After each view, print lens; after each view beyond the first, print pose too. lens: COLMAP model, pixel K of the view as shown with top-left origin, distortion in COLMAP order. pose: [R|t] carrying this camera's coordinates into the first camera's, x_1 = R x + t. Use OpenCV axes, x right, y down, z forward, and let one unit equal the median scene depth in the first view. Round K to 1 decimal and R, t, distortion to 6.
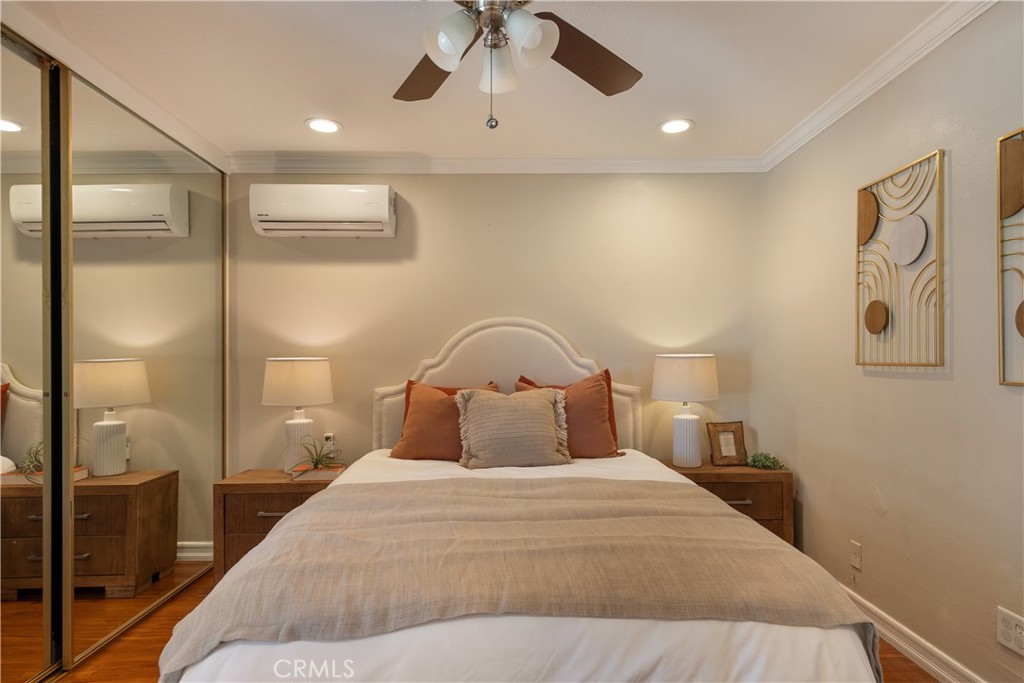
lens RADIAL K [[578.7, 0, 510.5], [0, 578.7, 357.5], [0, 0, 1]] dist [0.002056, -0.001148]
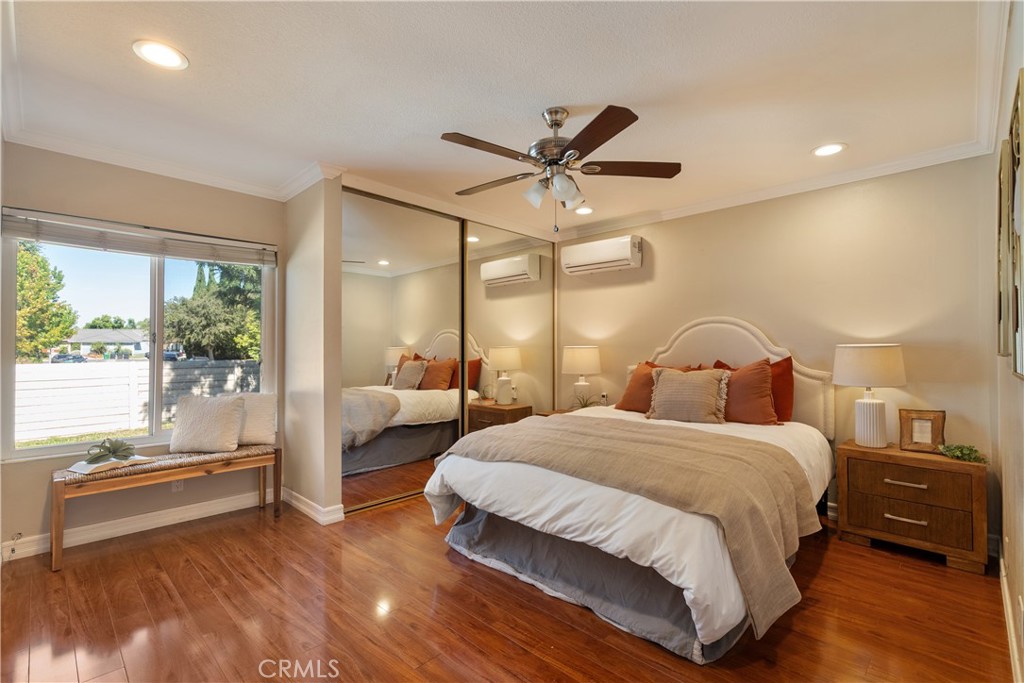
lens RADIAL K [[476.3, 0, 514.5], [0, 476.3, 348.8], [0, 0, 1]] dist [-0.001254, 0.000268]
pose [[0.700242, 0.007413, -0.713867, 0.483769], [-0.004373, 0.999972, 0.006094, 0.000272], [0.713892, -0.001146, 0.700255, -0.117807]]
